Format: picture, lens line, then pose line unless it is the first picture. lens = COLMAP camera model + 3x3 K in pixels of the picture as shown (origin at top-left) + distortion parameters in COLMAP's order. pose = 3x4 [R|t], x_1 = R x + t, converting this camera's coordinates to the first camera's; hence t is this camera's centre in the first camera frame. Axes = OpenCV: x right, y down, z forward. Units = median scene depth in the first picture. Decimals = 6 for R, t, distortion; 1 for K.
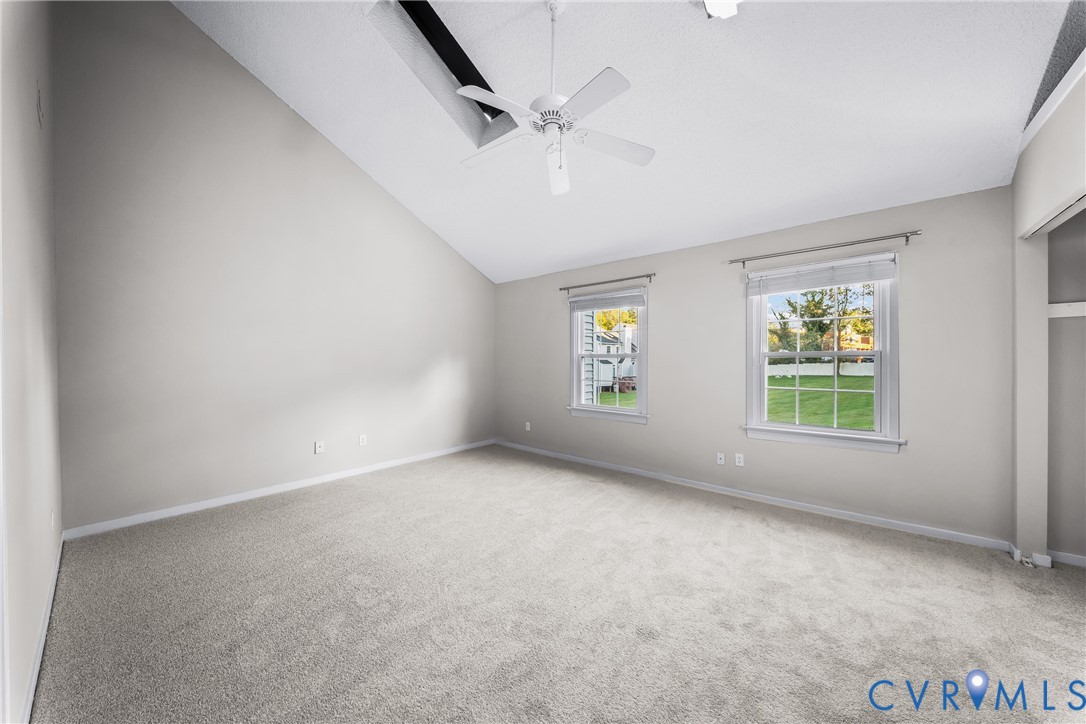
lens RADIAL K [[379.7, 0, 542.7], [0, 379.7, 360.1], [0, 0, 1]] dist [0.007828, -0.005974]
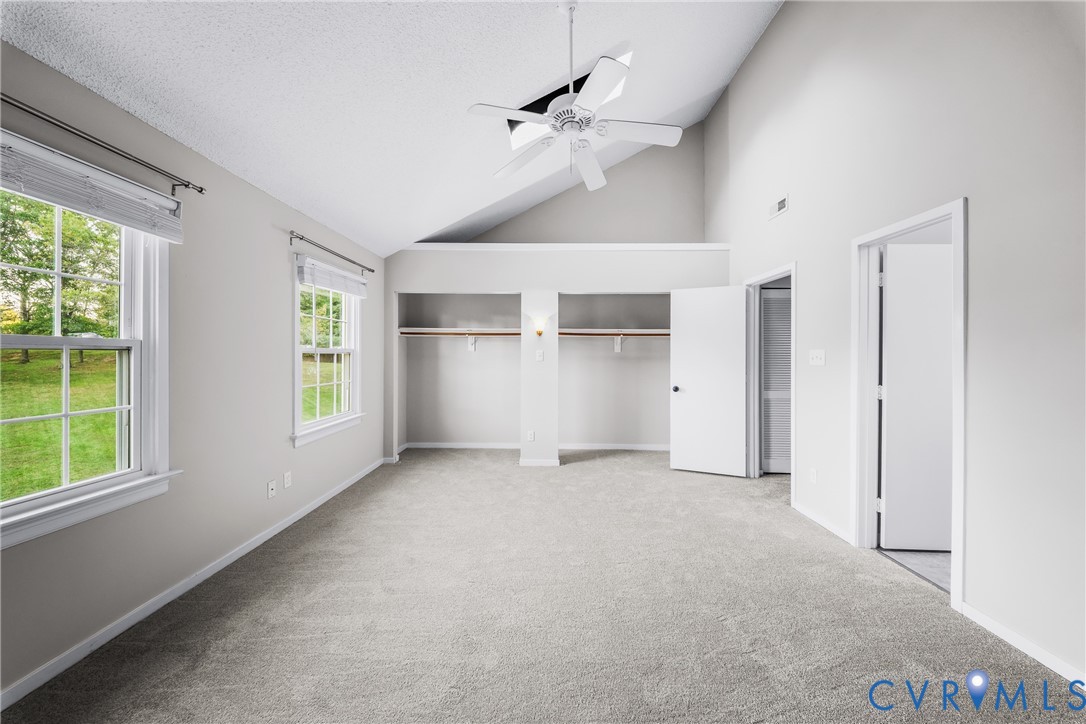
lens RADIAL K [[379.7, 0, 542.7], [0, 379.7, 360.1], [0, 0, 1]] dist [0.007828, -0.005974]
pose [[-0.641756, -0.004220, 0.766897, -0.460208], [0.000739, 0.999981, 0.006121, 0.003088], [-0.766908, 0.004495, -0.641741, 1.122199]]
